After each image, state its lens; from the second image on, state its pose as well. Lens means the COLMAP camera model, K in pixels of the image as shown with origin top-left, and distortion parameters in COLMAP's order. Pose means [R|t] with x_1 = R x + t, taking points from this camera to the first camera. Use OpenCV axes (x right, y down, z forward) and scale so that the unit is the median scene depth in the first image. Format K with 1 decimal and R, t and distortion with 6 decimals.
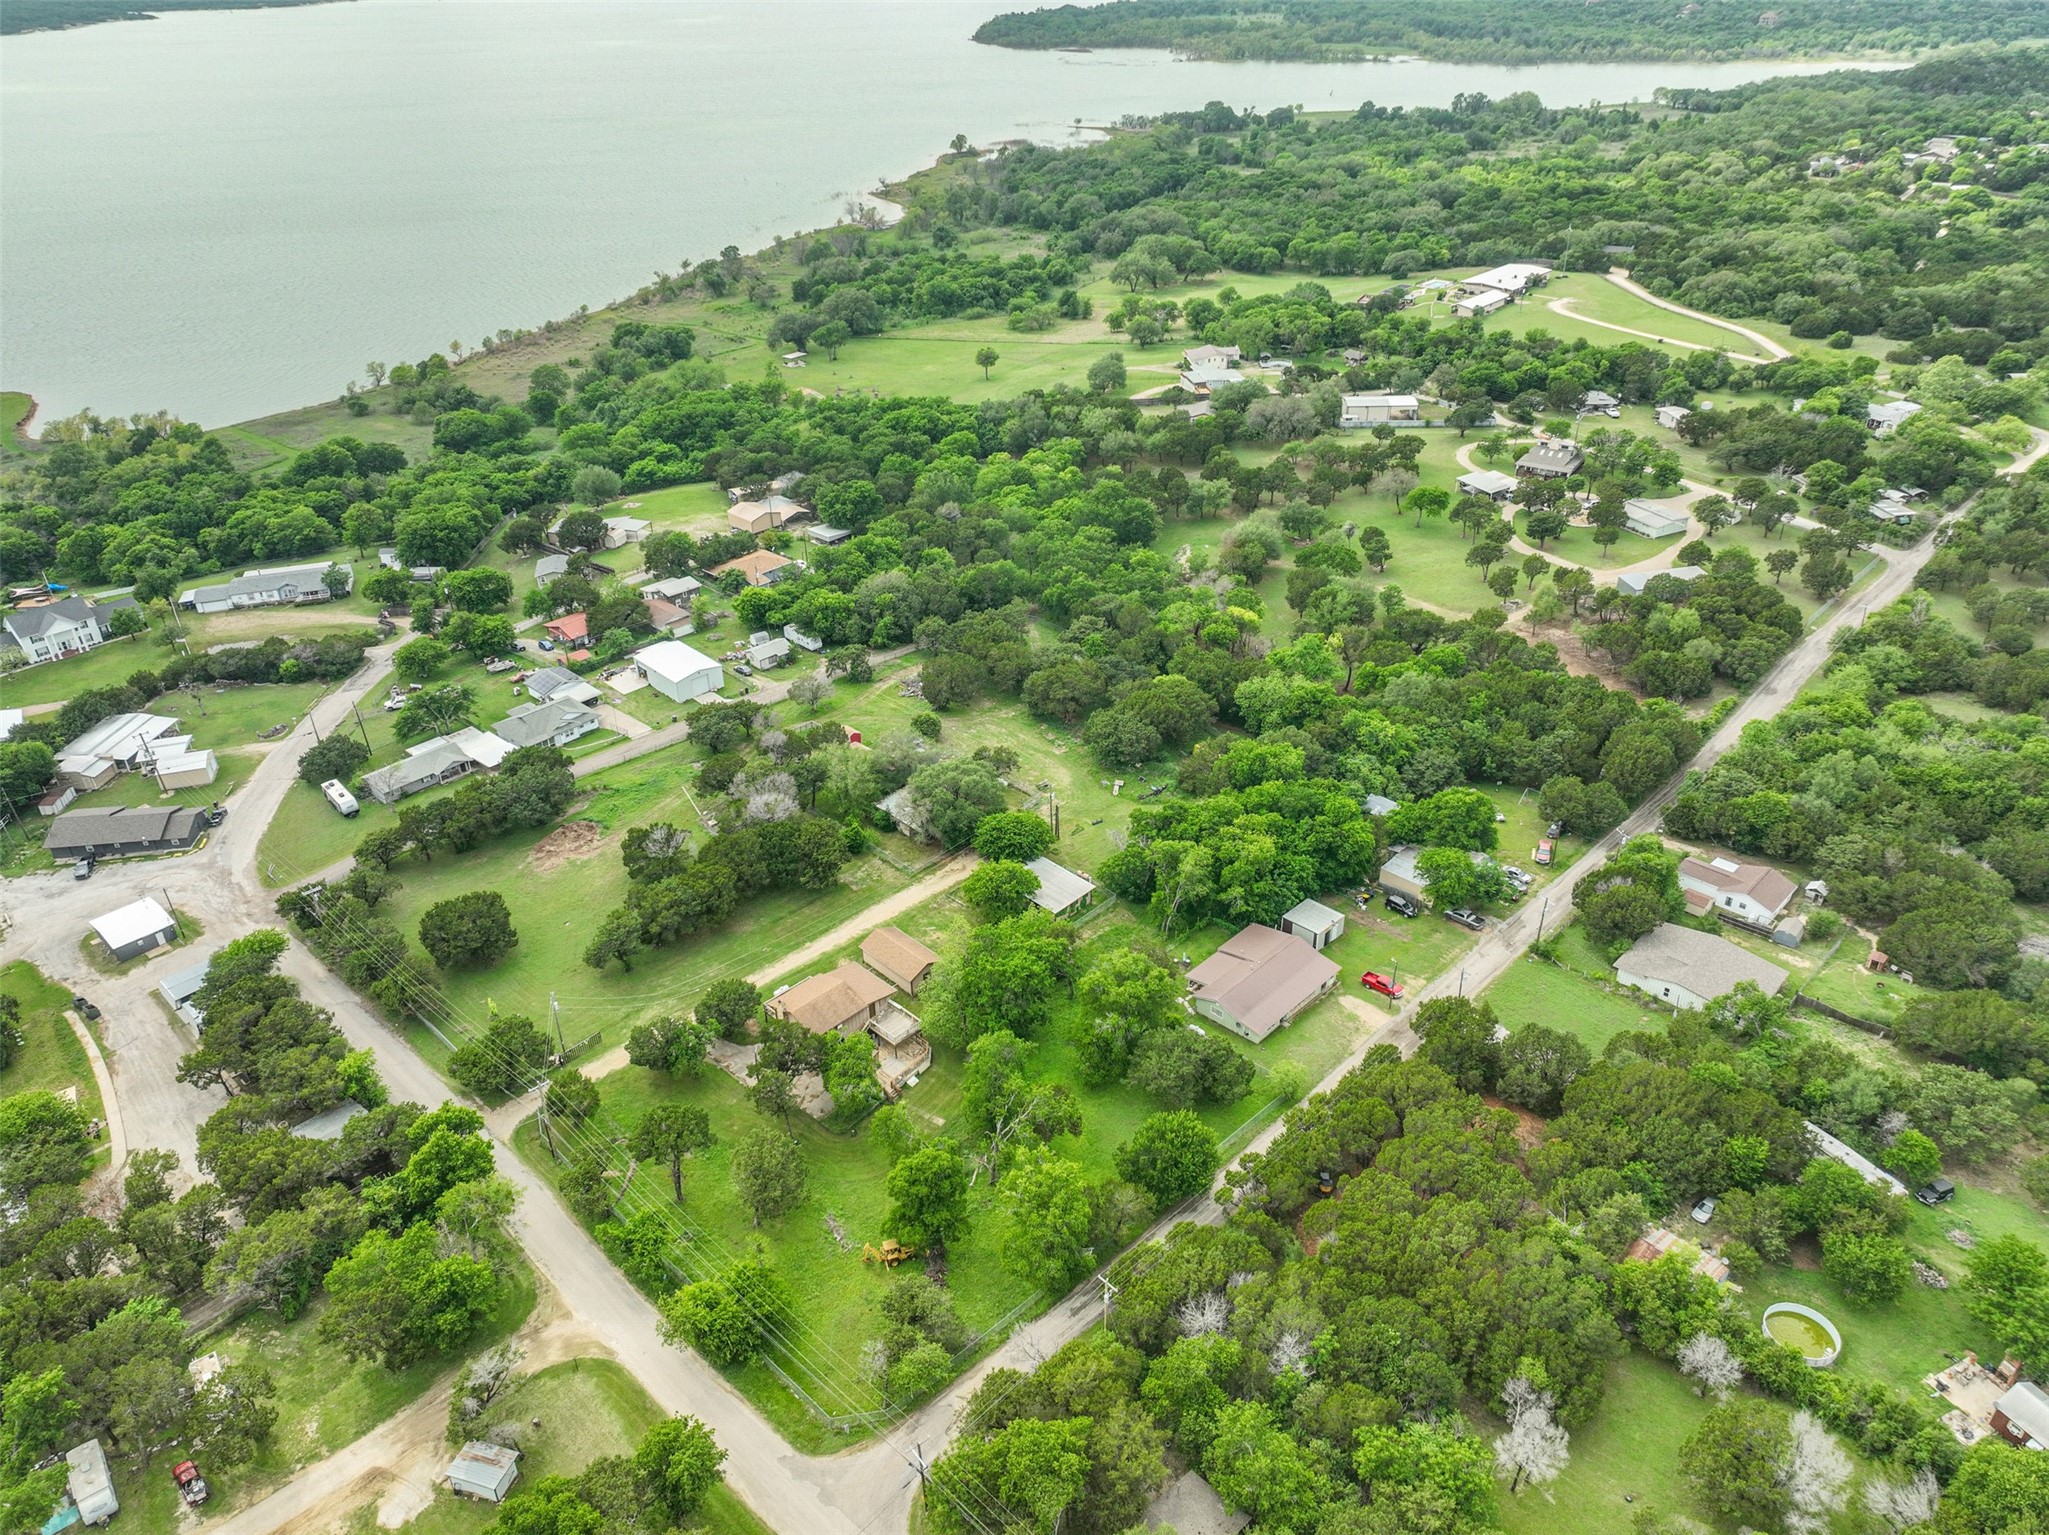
lens RADIAL K [[1431.2, 0, 1037.0], [0, 1431.2, 774.0], [0, 0, 1]] dist [0.002268, 0.009006]
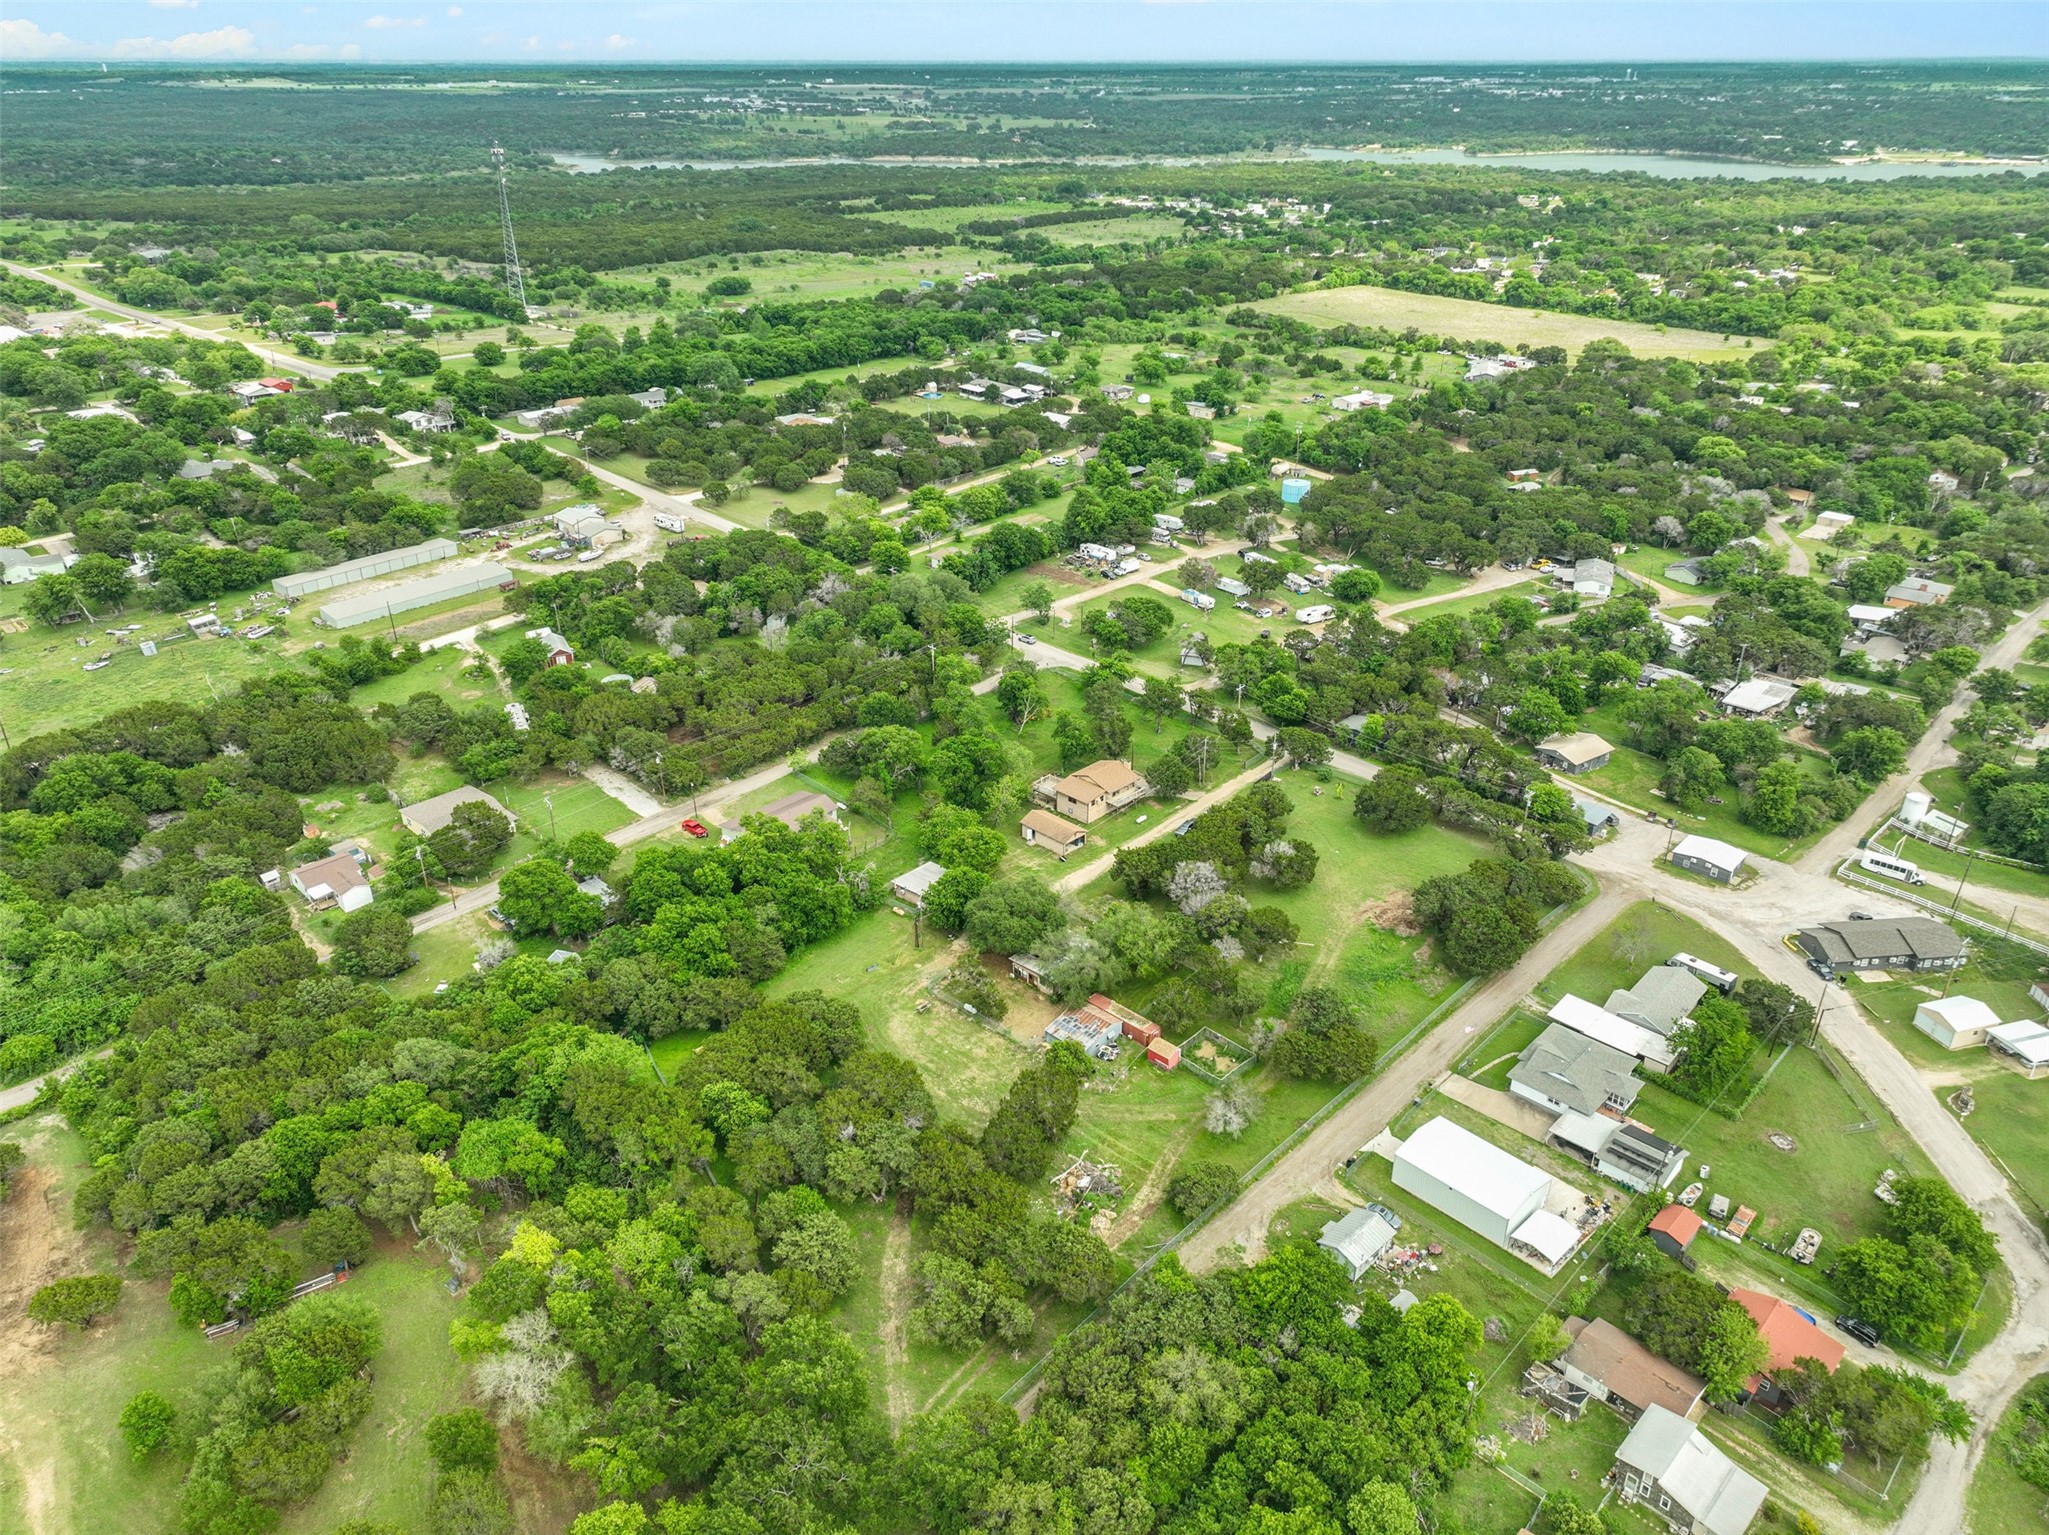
lens RADIAL K [[1418.3, 0, 1030.4], [0, 1418.3, 801.2], [0, 0, 1]] dist [0.000753, 0.013947]
pose [[-0.999733, 0.009145, 0.021213, -0.069300], [0.022861, 0.523238, 0.851880, -0.686948], [-0.003309, 0.852137, -0.523308, 1.164390]]
